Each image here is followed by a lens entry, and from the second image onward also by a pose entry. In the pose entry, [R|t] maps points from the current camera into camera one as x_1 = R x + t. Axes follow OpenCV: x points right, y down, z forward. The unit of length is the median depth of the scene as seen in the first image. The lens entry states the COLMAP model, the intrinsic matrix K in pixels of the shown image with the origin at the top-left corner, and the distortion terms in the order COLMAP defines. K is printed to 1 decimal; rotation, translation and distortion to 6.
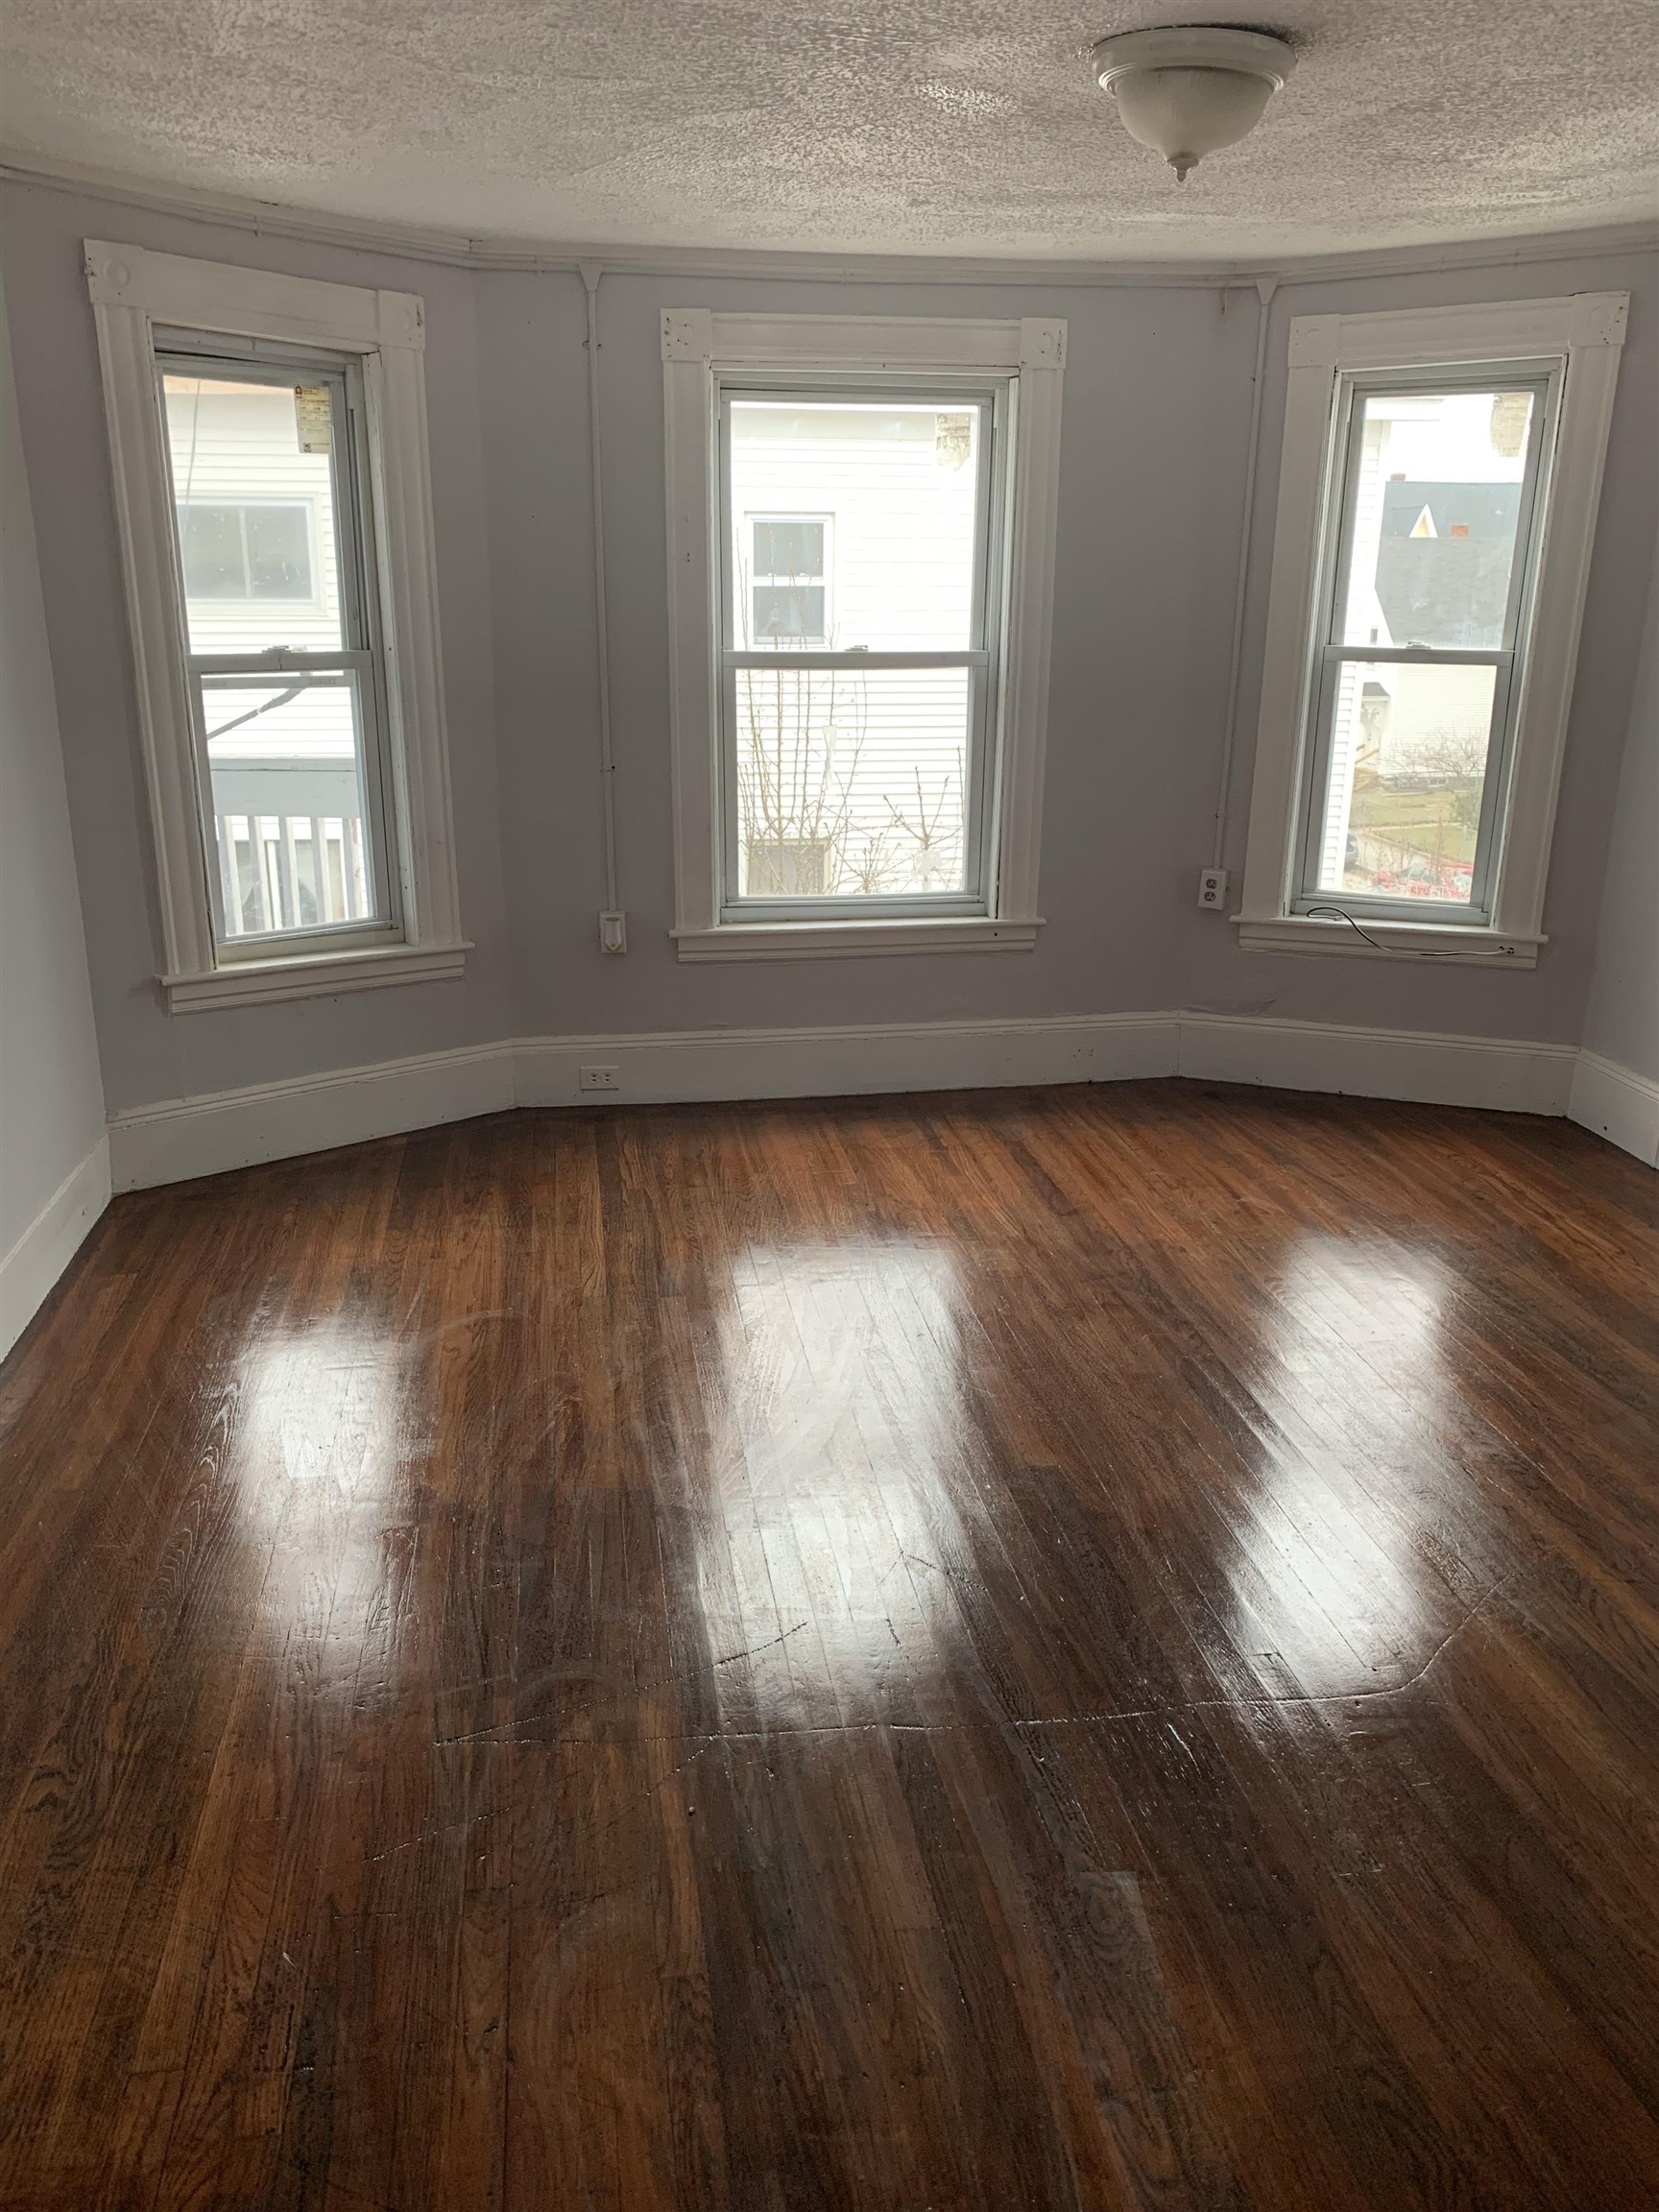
lens RADIAL K [[1696.7, 0, 826.6], [0, 1696.7, 1091.3], [0, 0, 1]] dist [0.017052, -0.026233]
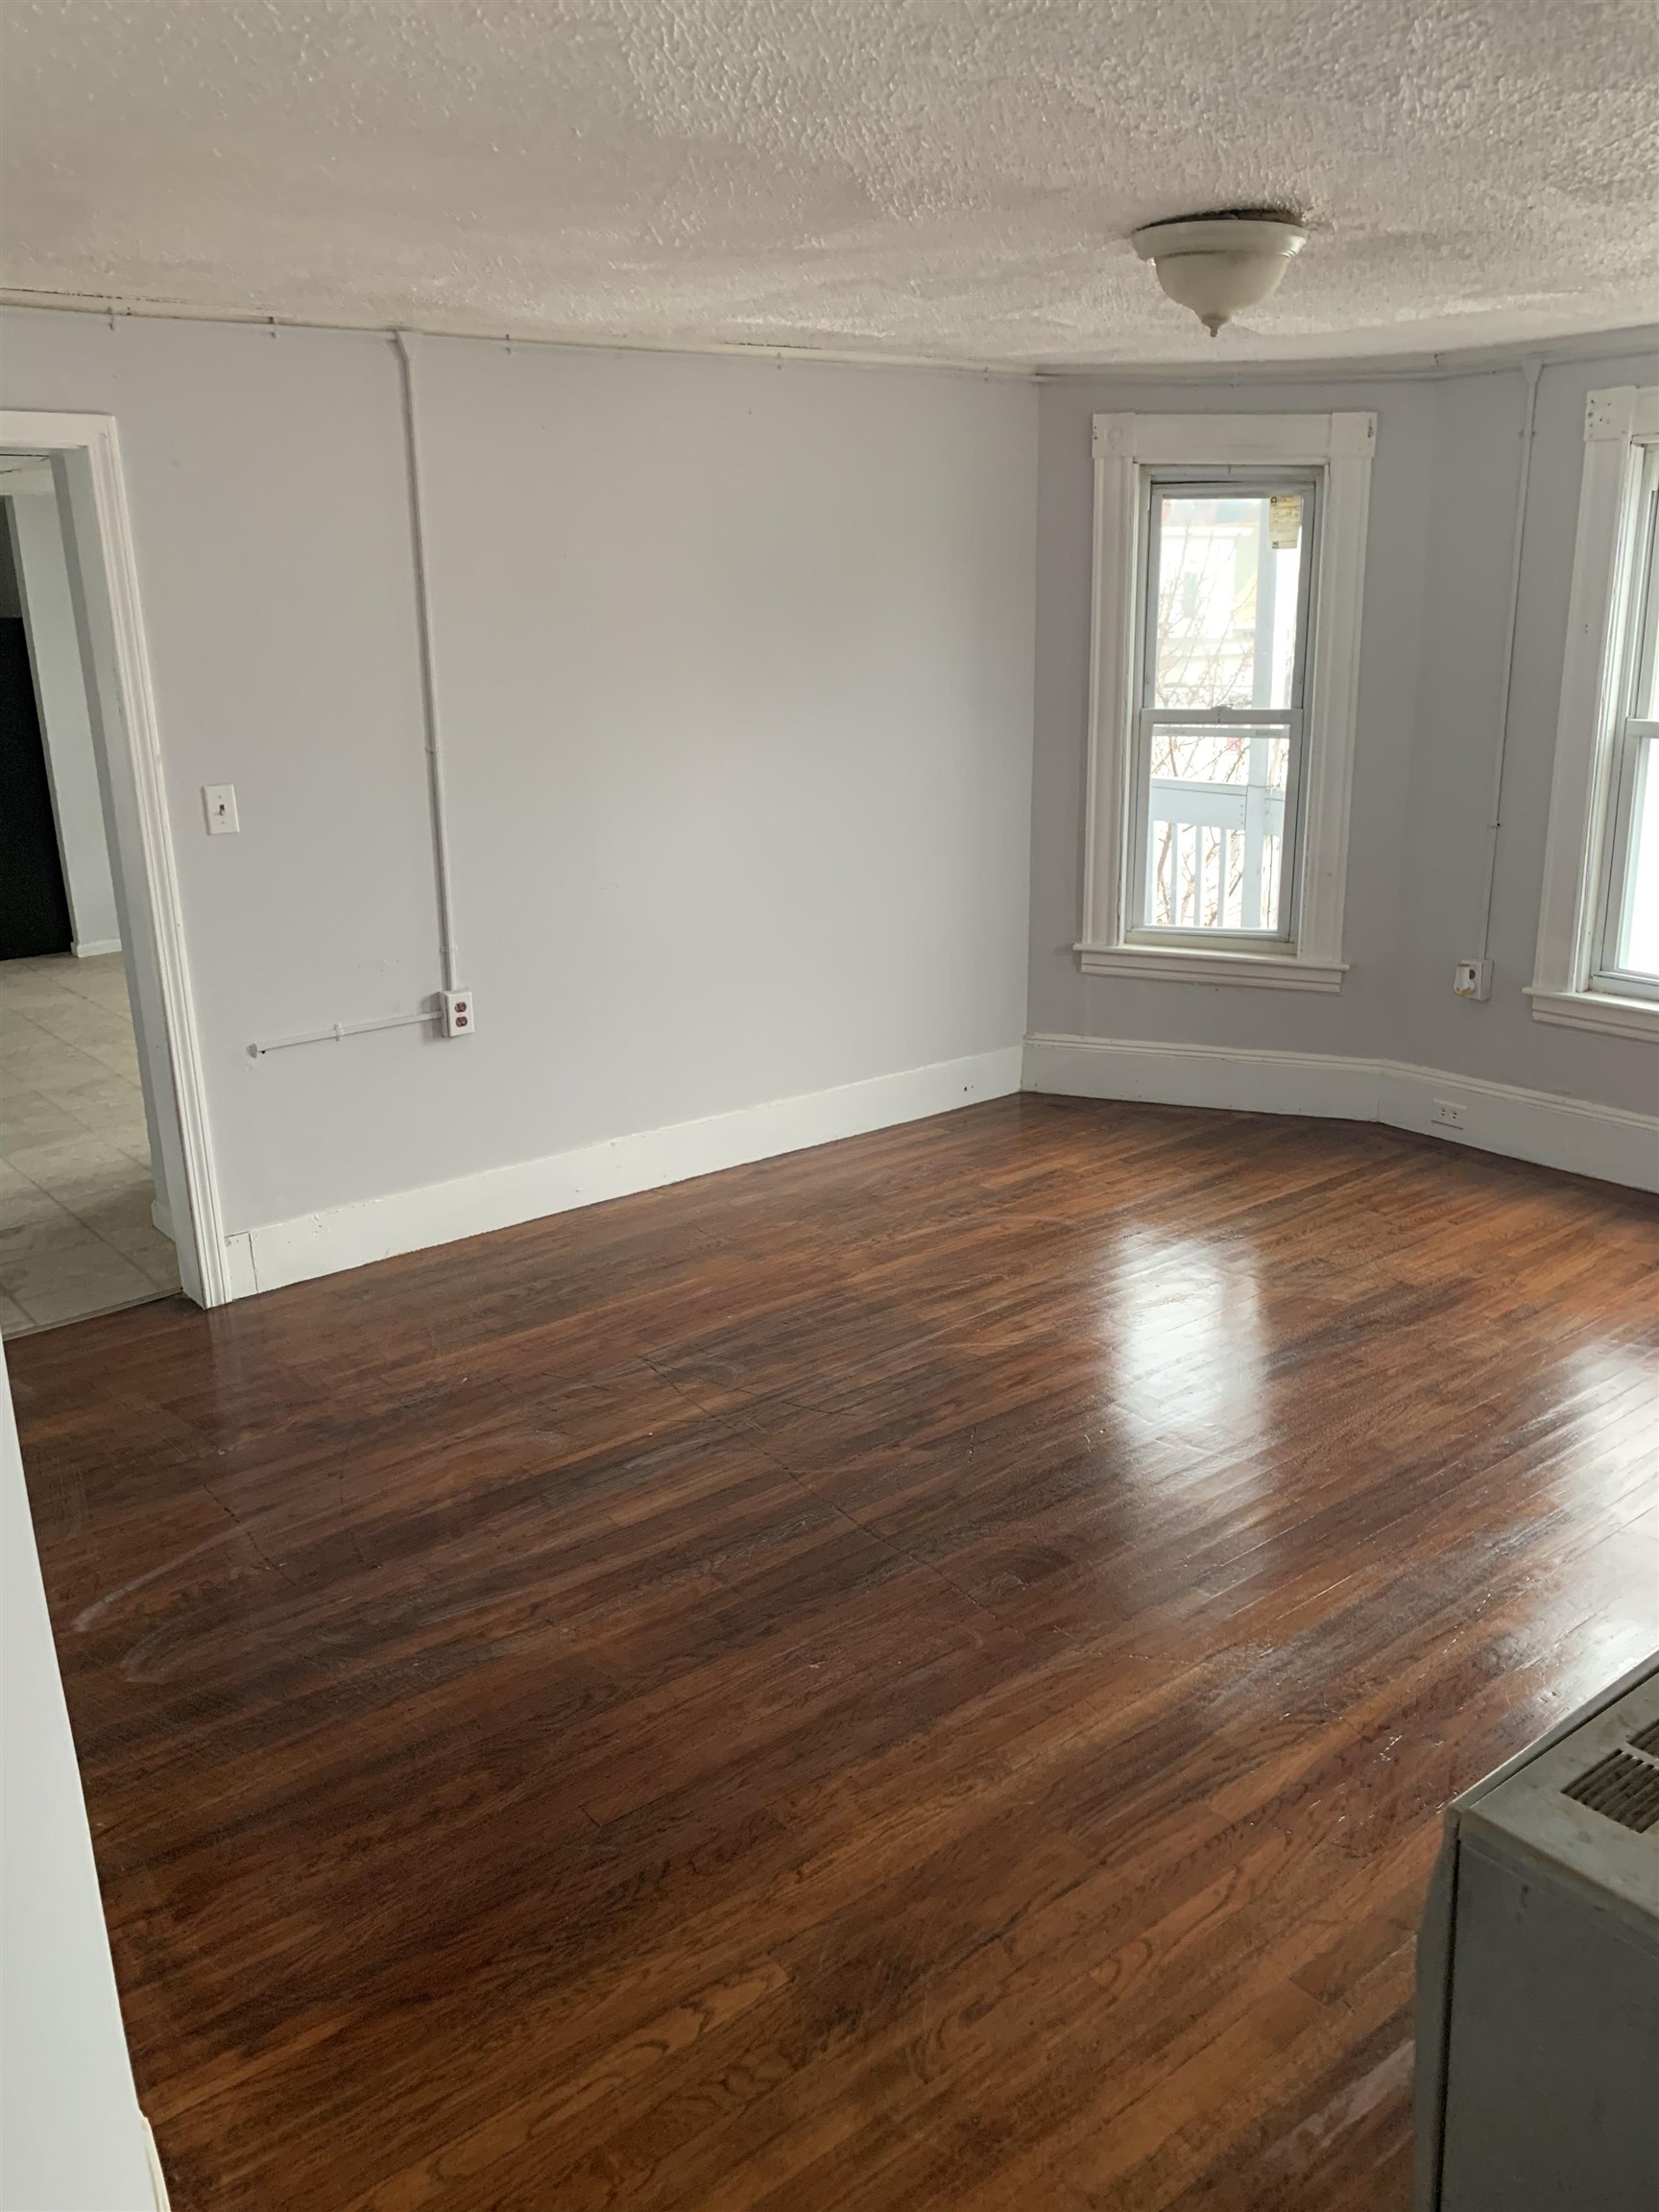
lens RADIAL K [[1696.7, 0, 833.8], [0, 1696.7, 1107.8], [0, 0, 1]] dist [0.017052, -0.026233]
pose [[0.490835, 0.231712, -0.839875, 0.671038], [-0.241271, 0.962436, 0.124524, -0.060787], [0.837180, 0.141517, 0.528302, 0.134436]]
